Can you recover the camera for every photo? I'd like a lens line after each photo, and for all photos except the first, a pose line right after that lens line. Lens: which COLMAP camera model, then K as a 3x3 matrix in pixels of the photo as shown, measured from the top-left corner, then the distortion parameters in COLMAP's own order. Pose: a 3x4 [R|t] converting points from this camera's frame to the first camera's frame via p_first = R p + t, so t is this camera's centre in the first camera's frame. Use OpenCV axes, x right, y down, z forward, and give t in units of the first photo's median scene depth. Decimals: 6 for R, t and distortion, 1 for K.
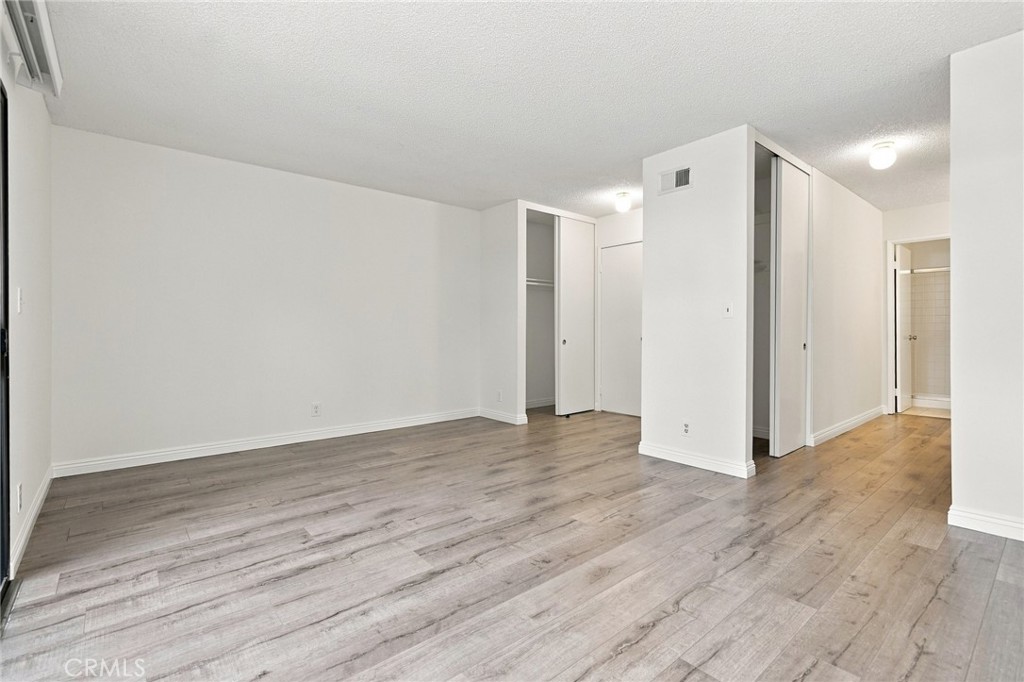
lens RADIAL K [[478.8, 0, 509.6], [0, 478.8, 335.0], [0, 0, 1]] dist [0.008527, -0.003554]
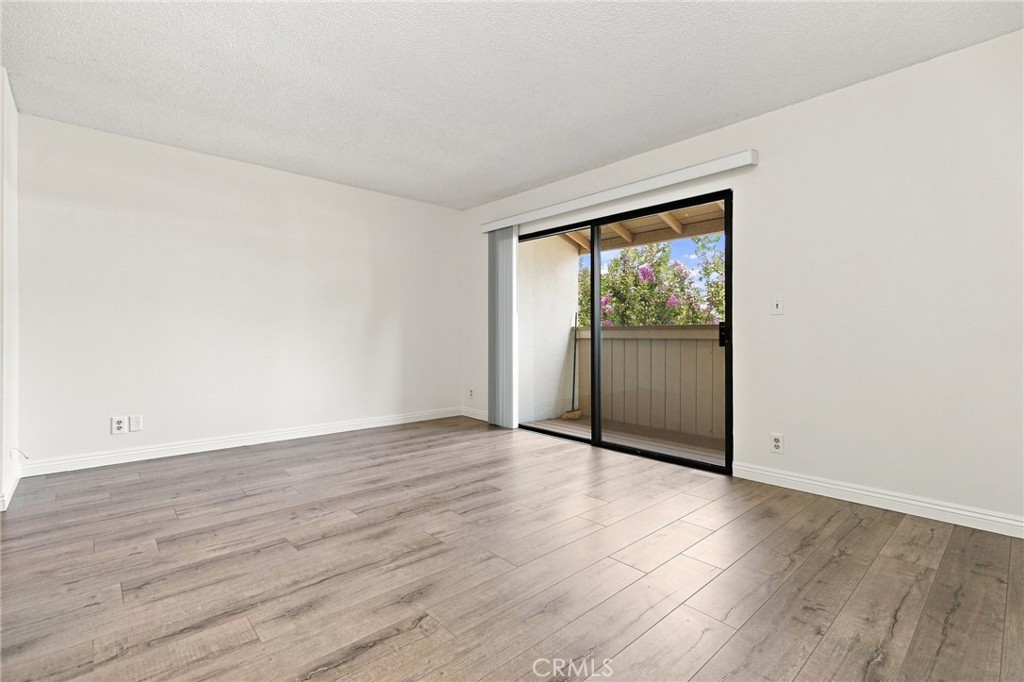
lens RADIAL K [[478.8, 0, 511.3], [0, 478.8, 337.7], [0, 0, 1]] dist [0.008527, -0.003554]
pose [[-0.999322, 0.000931, -0.036796, -0.150962], [0.000150, 0.999775, 0.021222, -0.006925], [0.036807, 0.021202, -0.999097, 1.990478]]
